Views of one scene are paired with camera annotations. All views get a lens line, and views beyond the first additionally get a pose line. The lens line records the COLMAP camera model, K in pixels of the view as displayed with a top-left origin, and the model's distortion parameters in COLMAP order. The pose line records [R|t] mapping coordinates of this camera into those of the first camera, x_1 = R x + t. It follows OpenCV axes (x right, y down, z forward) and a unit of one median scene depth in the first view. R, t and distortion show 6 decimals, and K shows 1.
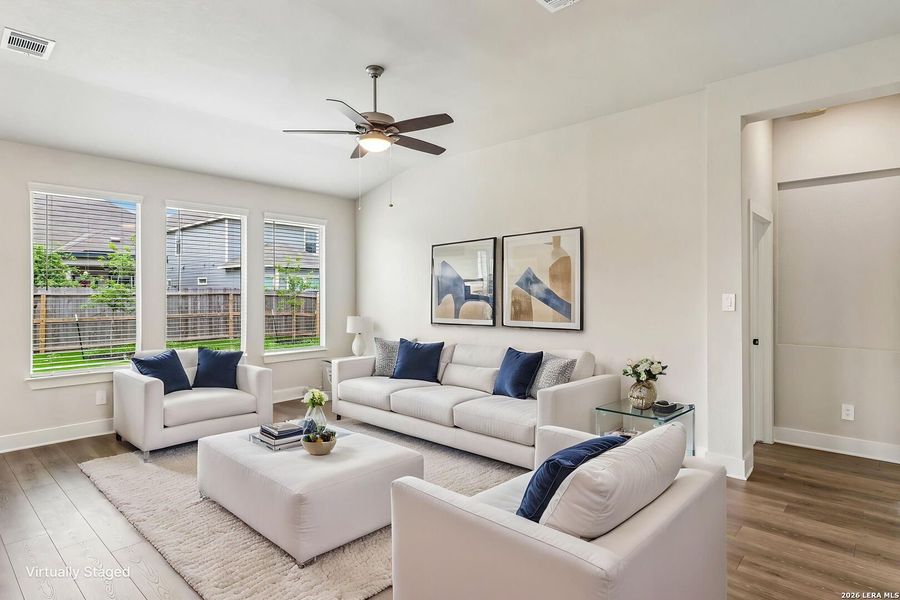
lens RADIAL K [[493.4, 0, 445.5], [0, 493.4, 296.7], [0, 0, 1]] dist [0.048883, -0.005894]
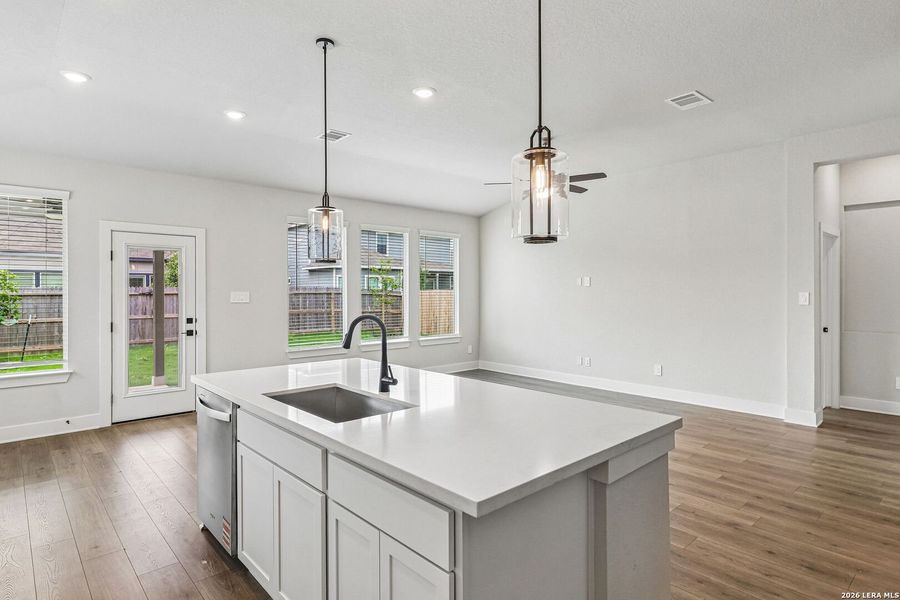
lens RADIAL K [[493.4, 0, 455.1], [0, 493.4, 296.9], [0, 0, 1]] dist [0.048883, -0.005894]
pose [[0.996691, 0.000193, -0.081279, -0.221010], [0.000068, 0.999995, 0.003204, 0.002149], [0.081279, -0.003199, 0.996686, -0.365095]]
